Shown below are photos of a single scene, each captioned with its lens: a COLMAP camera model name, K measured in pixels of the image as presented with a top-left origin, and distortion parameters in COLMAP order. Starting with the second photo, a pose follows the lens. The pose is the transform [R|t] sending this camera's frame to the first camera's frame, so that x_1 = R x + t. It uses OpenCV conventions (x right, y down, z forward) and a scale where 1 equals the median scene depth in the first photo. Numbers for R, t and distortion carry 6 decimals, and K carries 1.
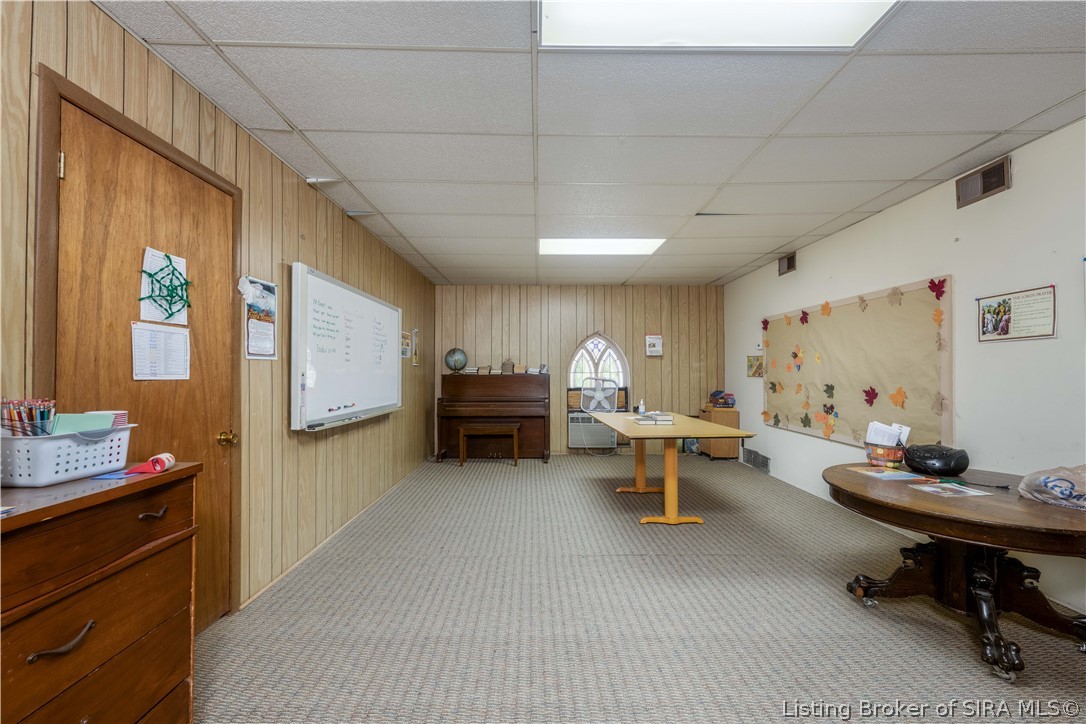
lens RADIAL K [[469.6, 0, 540.3], [0, 469.6, 367.3], [0, 0, 1]] dist [0.000268, -0.000003]
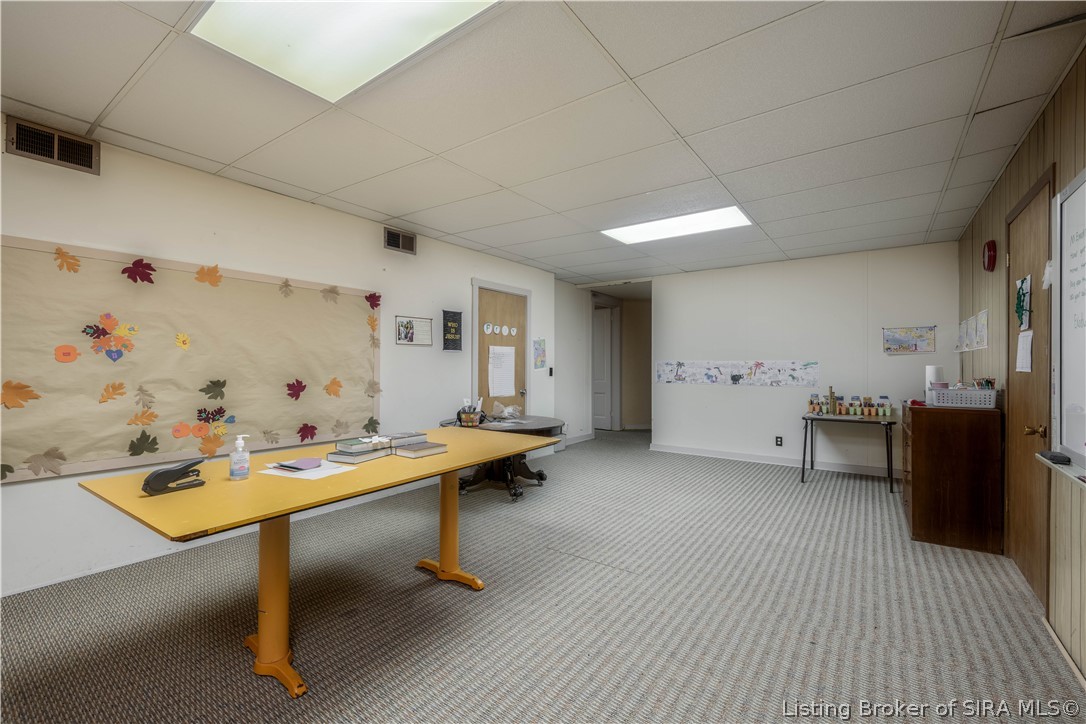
lens RADIAL K [[469.6, 0, 539.4], [0, 469.6, 363.3], [0, 0, 1]] dist [0.000268, -0.000003]
pose [[-0.798547, 0.008324, 0.601874, -0.272687], [-0.004151, 0.999804, -0.019334, 0.027204], [-0.601918, -0.017937, -0.798357, 1.571415]]
